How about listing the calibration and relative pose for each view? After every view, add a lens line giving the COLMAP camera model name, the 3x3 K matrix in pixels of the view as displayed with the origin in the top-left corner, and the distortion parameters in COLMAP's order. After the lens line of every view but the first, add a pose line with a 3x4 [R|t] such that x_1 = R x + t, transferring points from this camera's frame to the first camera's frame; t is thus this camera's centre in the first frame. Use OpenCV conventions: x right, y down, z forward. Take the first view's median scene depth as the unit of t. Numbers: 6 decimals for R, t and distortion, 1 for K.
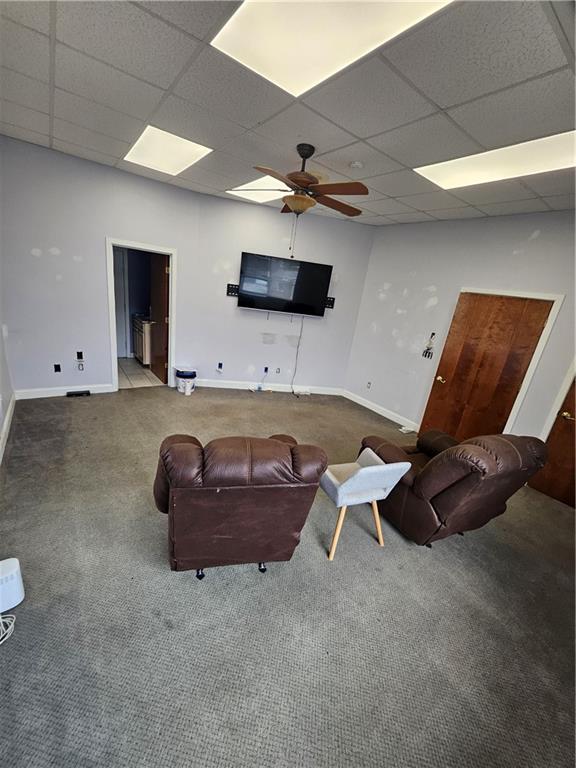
lens RADIAL K [[302.1, 0, 288.0], [0, 302.1, 384.0], [0, 0, 1]] dist [0.000752, 0.000167]
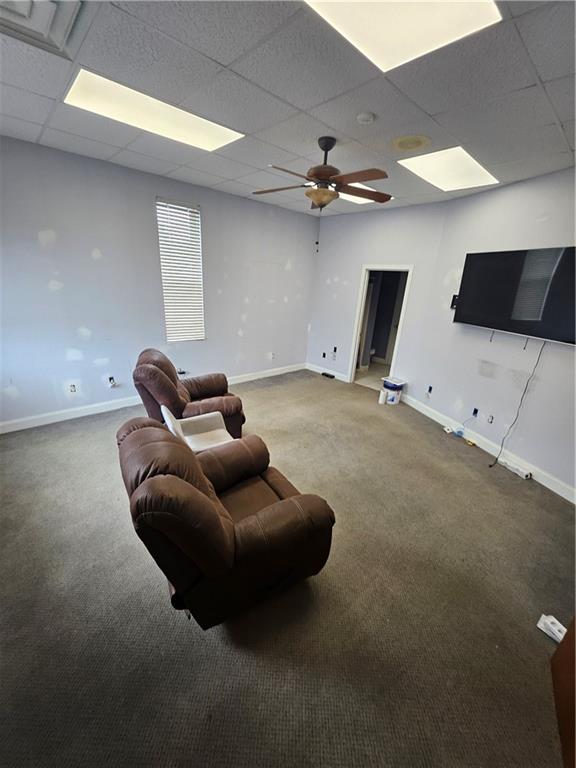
lens RADIAL K [[302.1, 0, 288.0], [0, 302.1, 384.0], [0, 0, 1]] dist [0.000752, 0.000167]
pose [[0.137204, 0.209402, -0.968156, 0.659004], [-0.340564, 0.927787, 0.152408, -0.080842], [0.930157, 0.308808, 0.198611, 0.525910]]
